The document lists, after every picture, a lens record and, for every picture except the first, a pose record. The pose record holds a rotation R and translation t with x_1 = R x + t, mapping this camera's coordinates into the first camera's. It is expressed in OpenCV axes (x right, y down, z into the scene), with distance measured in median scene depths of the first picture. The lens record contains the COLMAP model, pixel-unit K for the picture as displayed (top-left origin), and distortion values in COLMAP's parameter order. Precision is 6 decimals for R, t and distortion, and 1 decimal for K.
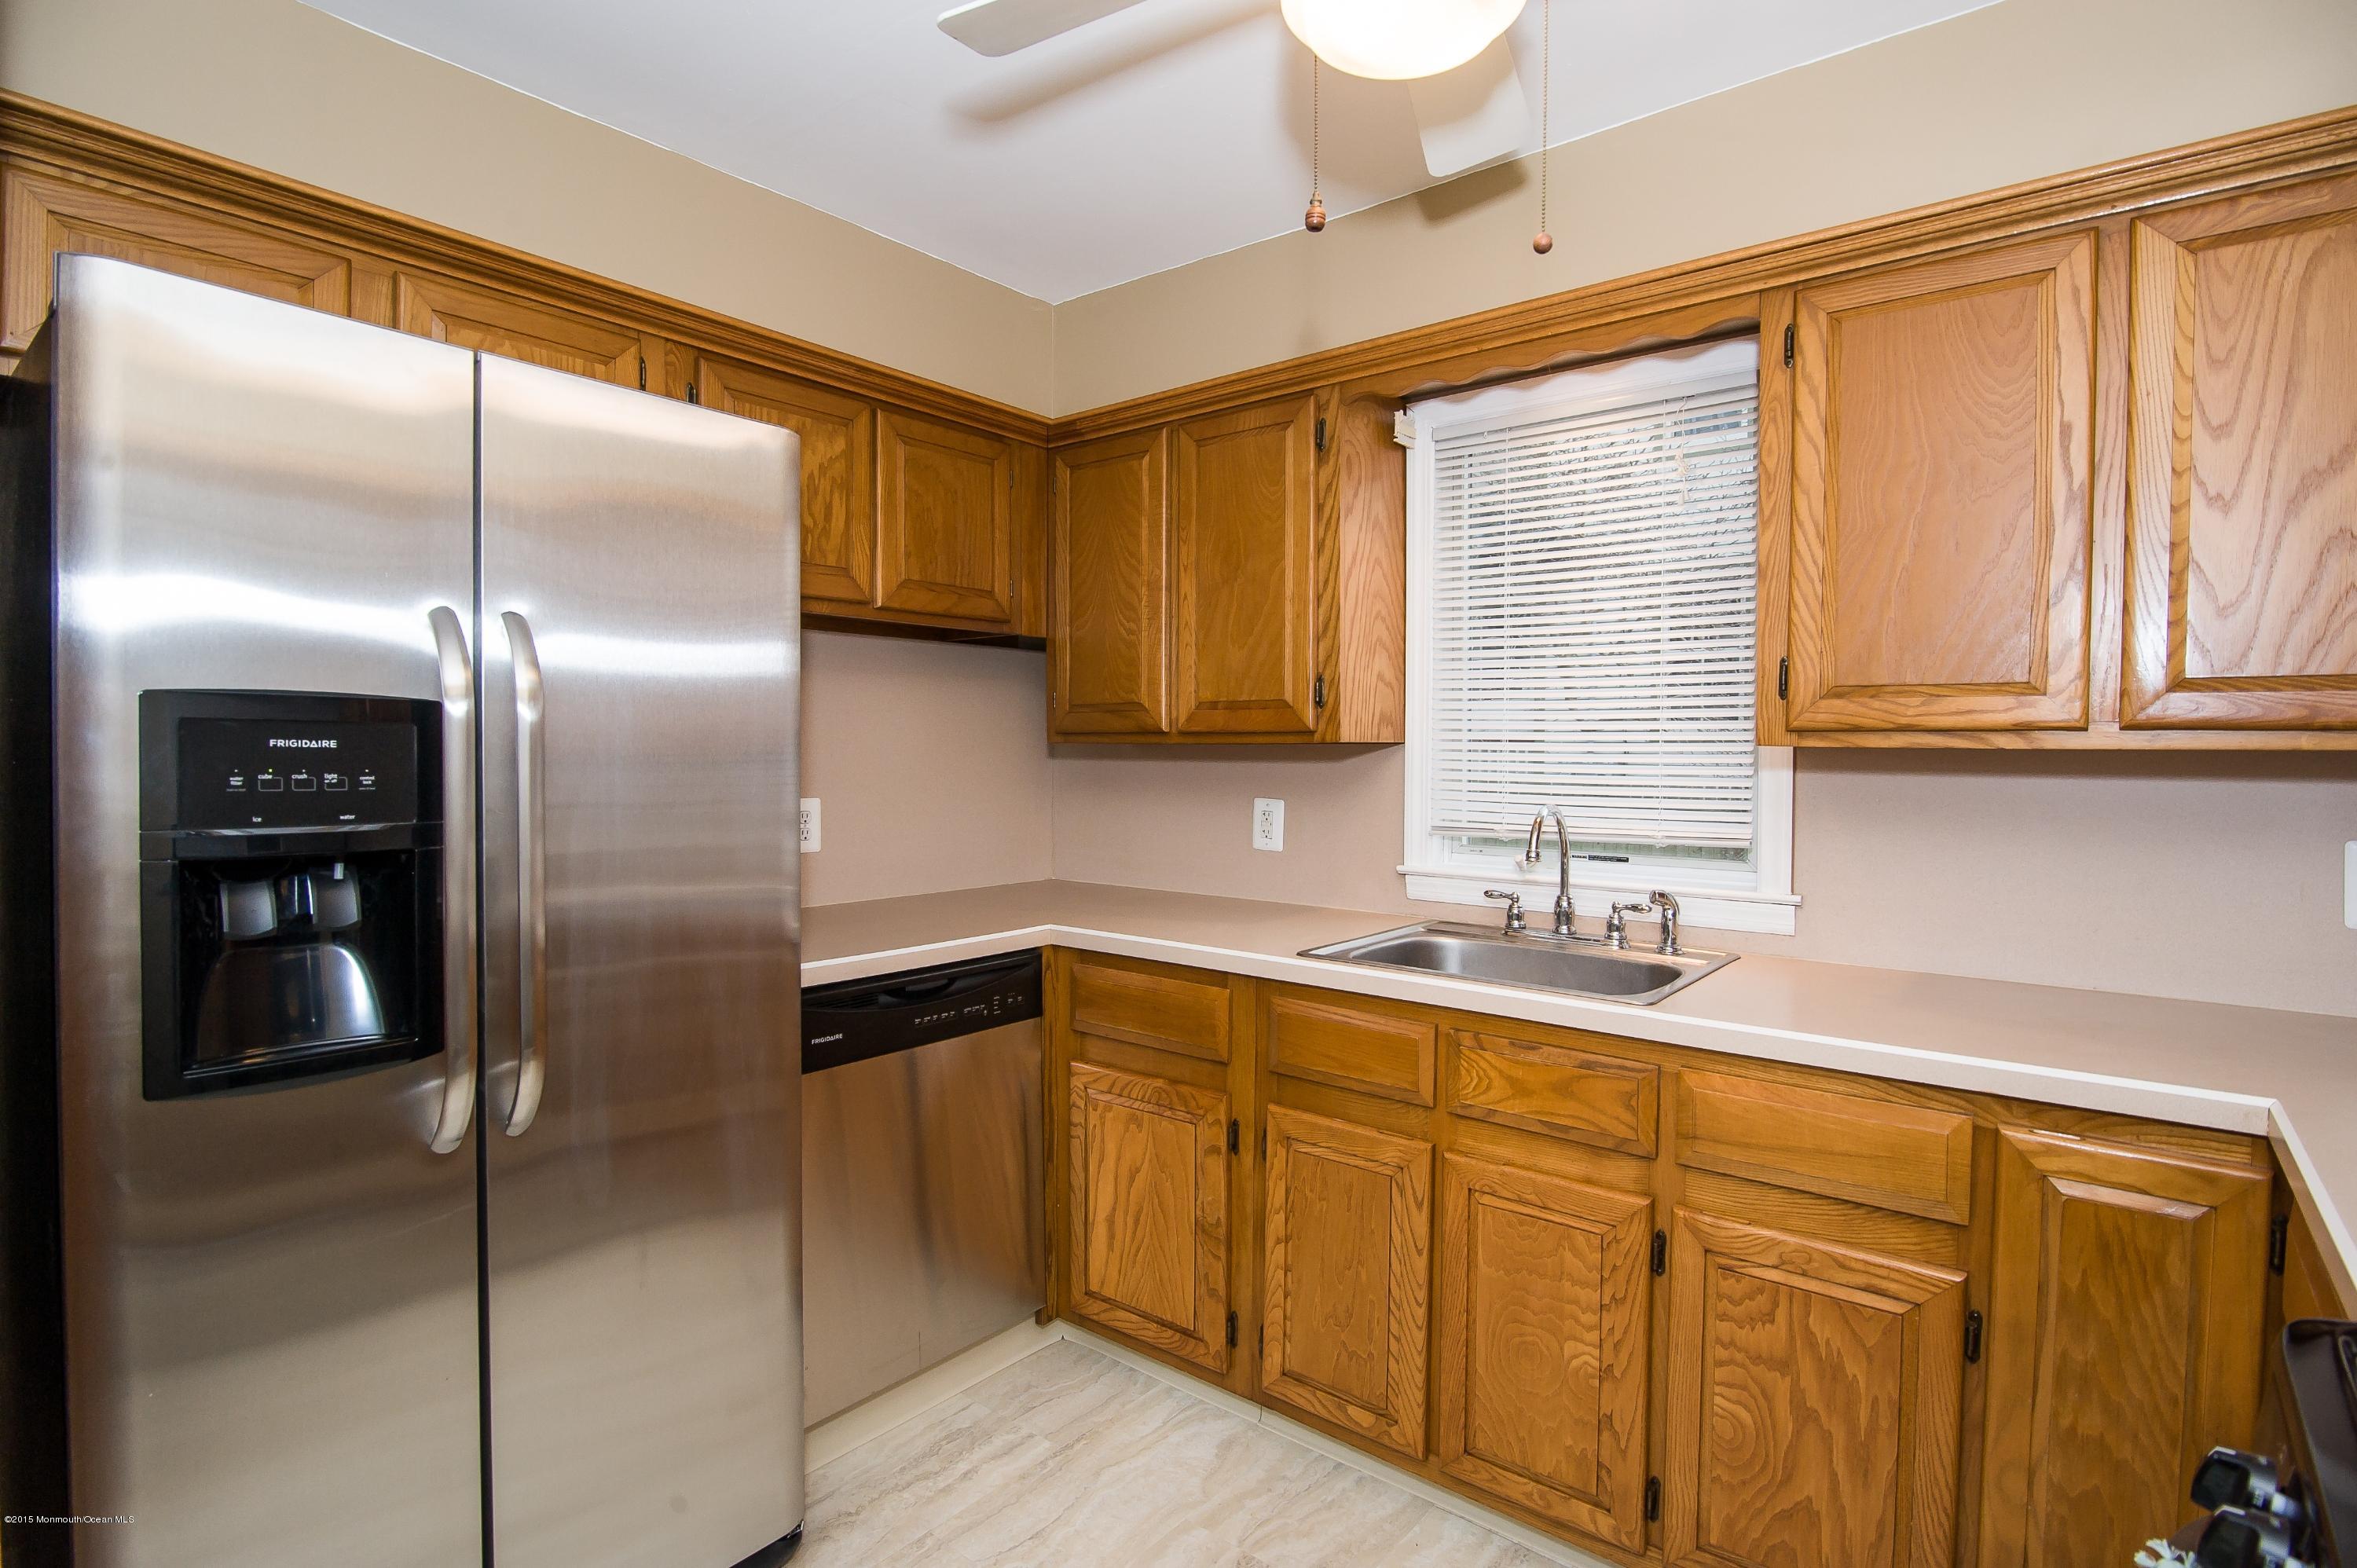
lens RADIAL K [[1129.9, 0, 1205.8], [0, 1129.9, 775.1], [0, 0, 1]] dist [-0.019329, 0.000234]
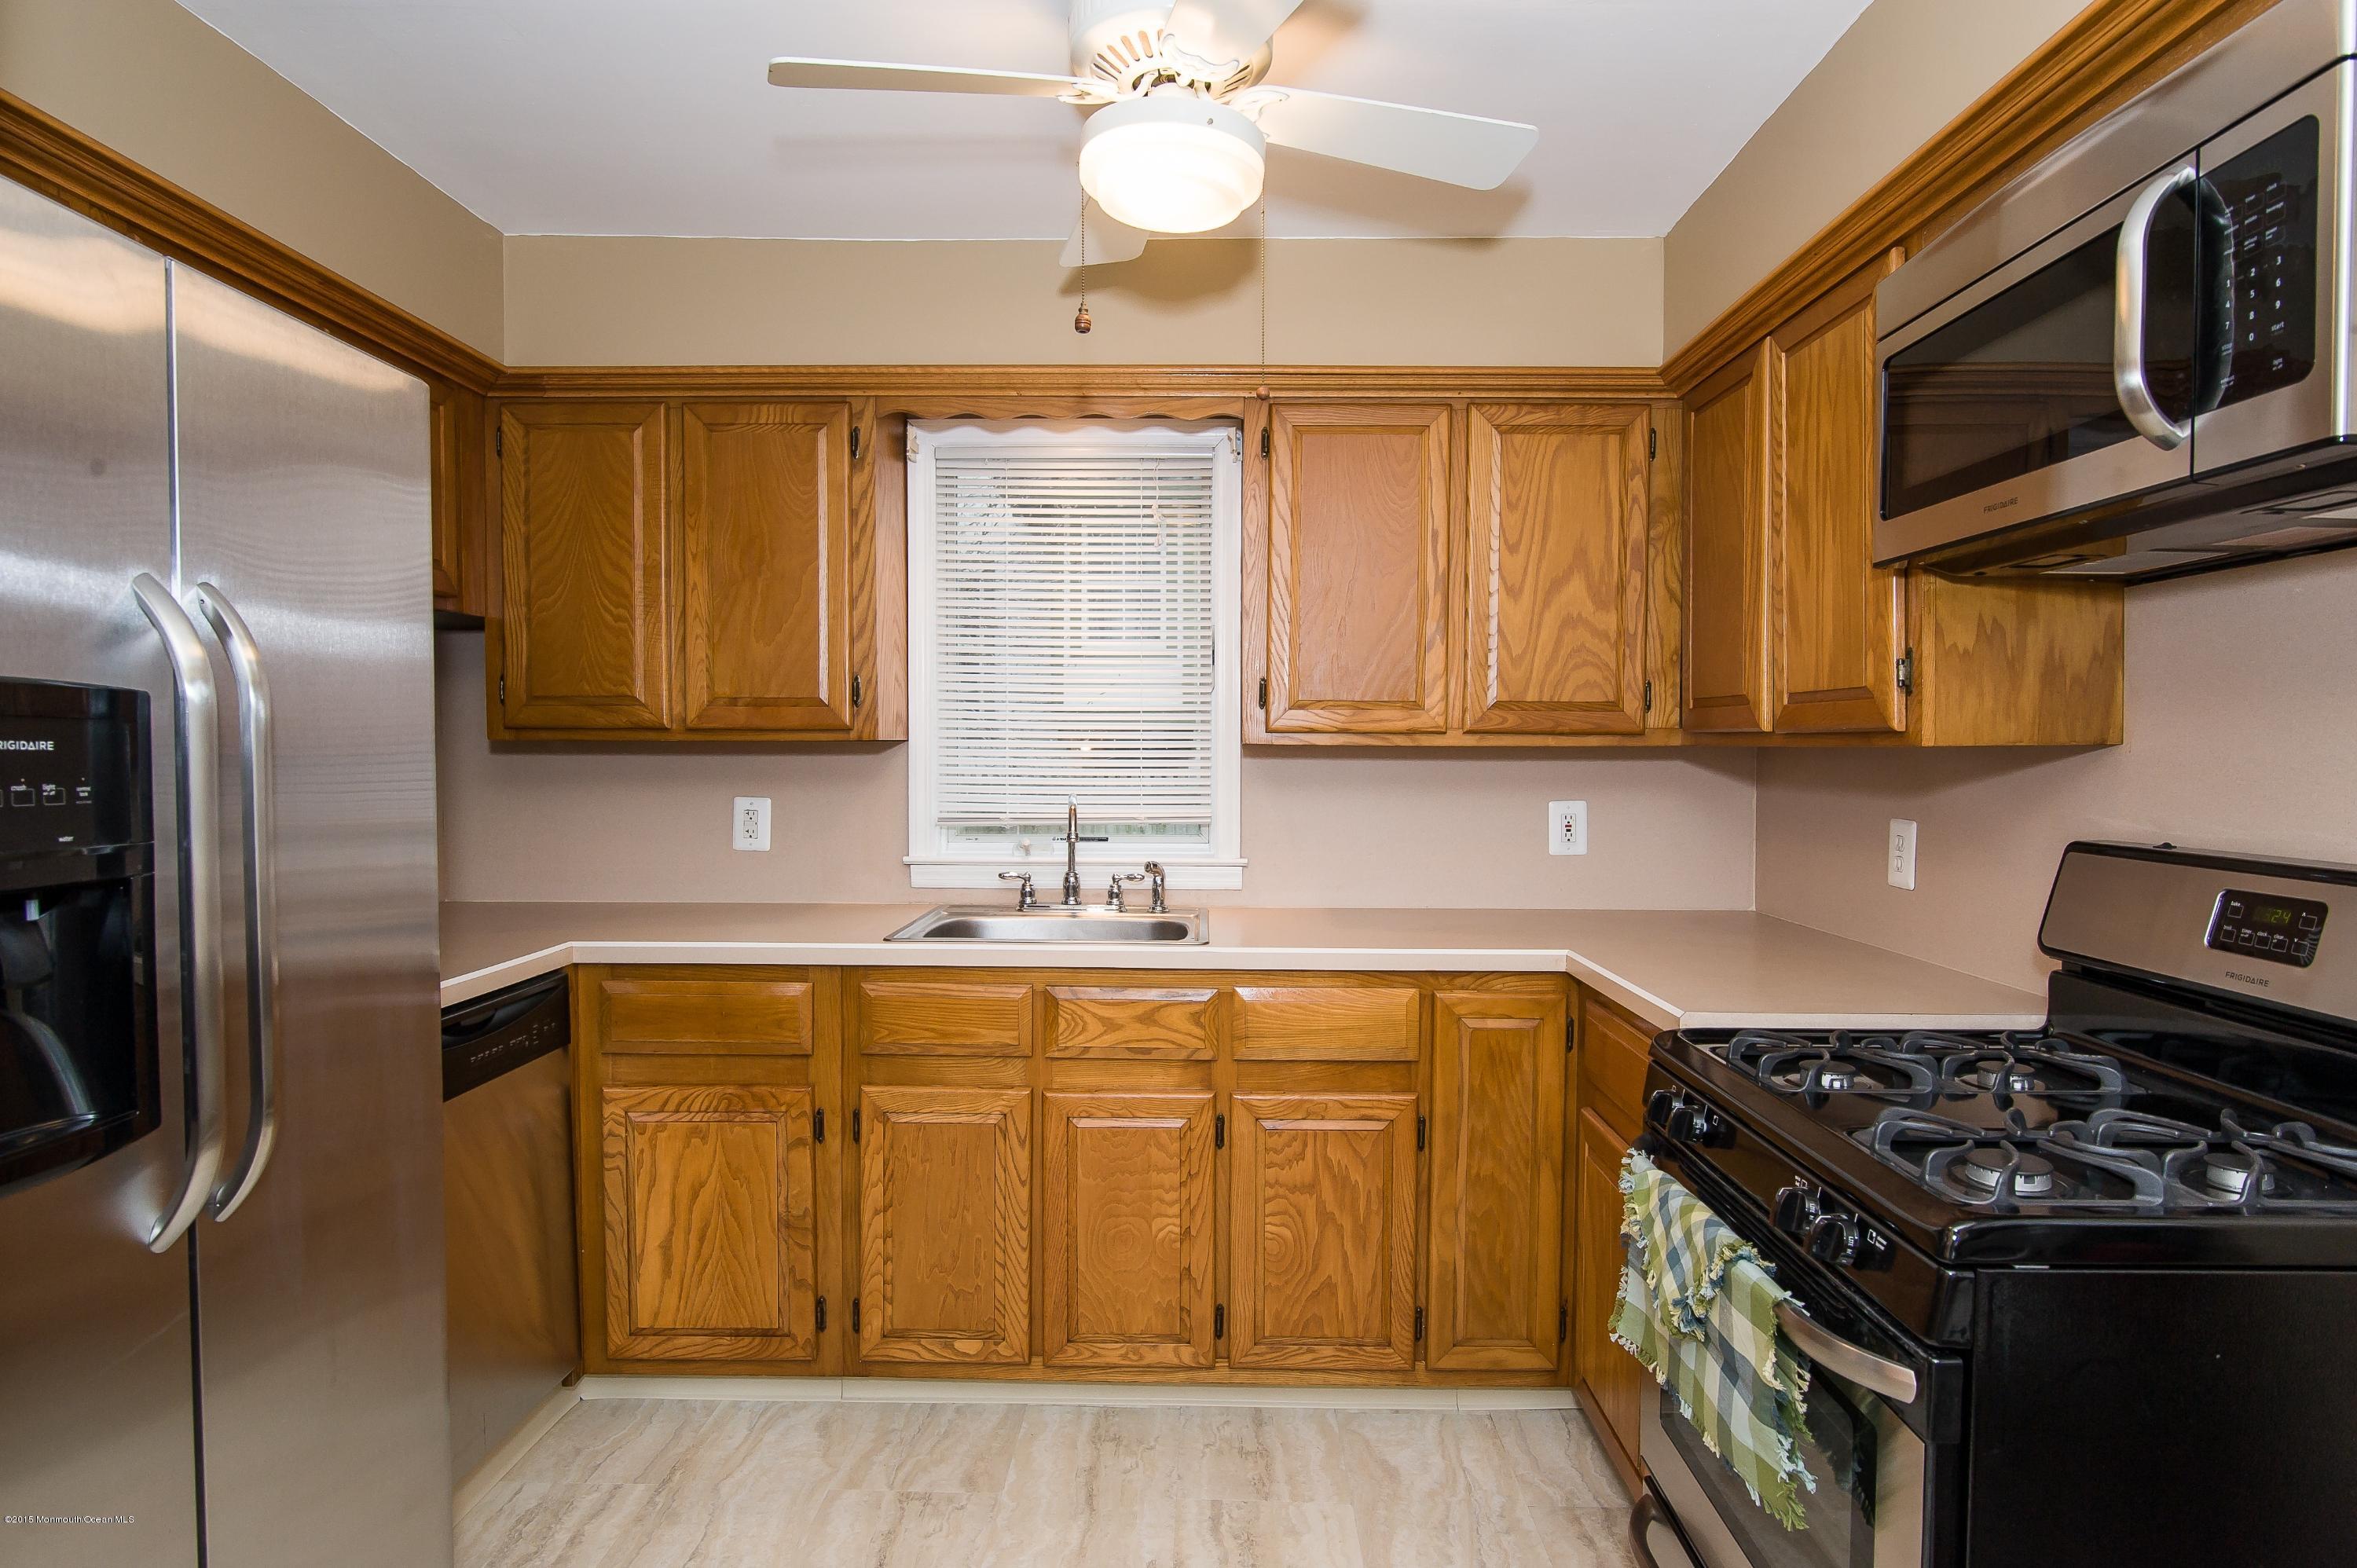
lens RADIAL K [[1228.8, 0, 1199.4], [0, 1228.8, 784.6], [0, 0, 1]] dist [-0.013288, 0.000296]
pose [[0.791288, -0.021247, 0.611074, -0.390662], [0.014877, 0.999769, 0.015497, -0.001135], [-0.611262, -0.003171, 0.791422, -0.095164]]
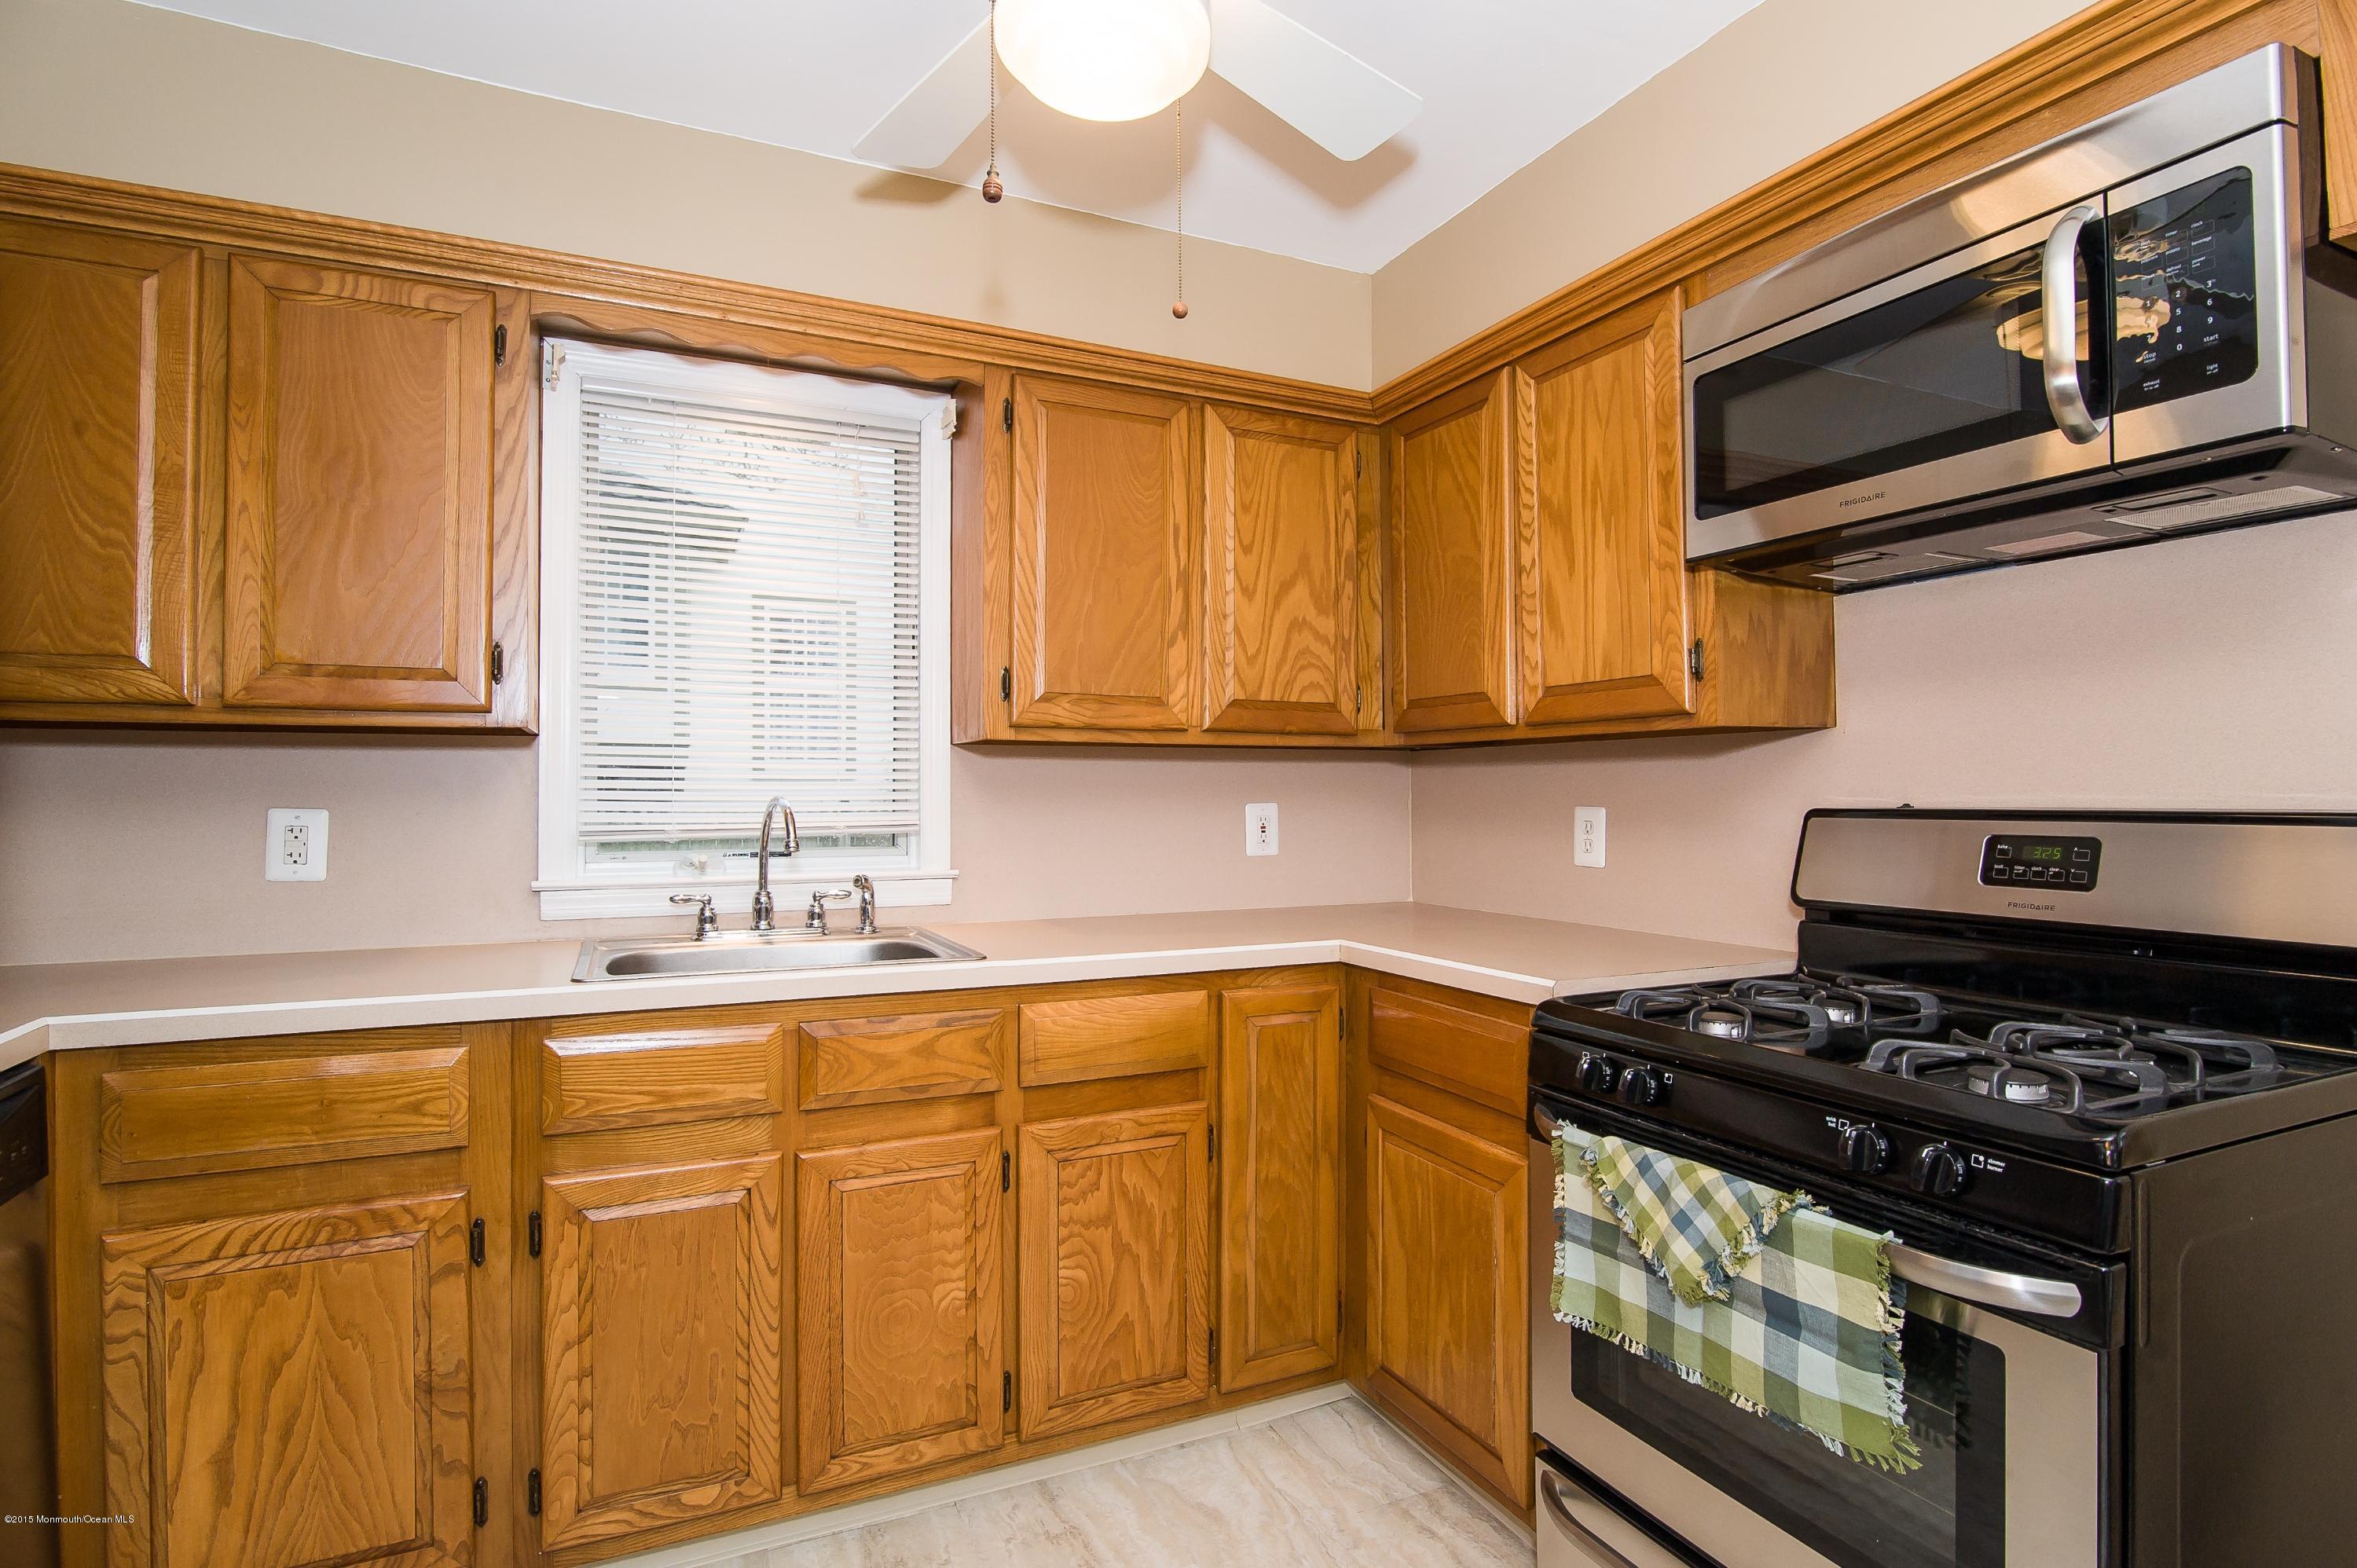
lens RADIAL K [[1144.6, 0, 1181.0], [0, 1144.6, 777.5], [0, 0, 1]] dist [-0.019193, -0.000197]
pose [[0.454129, 0.004642, 0.890924, -0.452622], [0.025298, 0.999516, -0.018103, 0.038586], [-0.890577, 0.030760, 0.453792, 0.240943]]
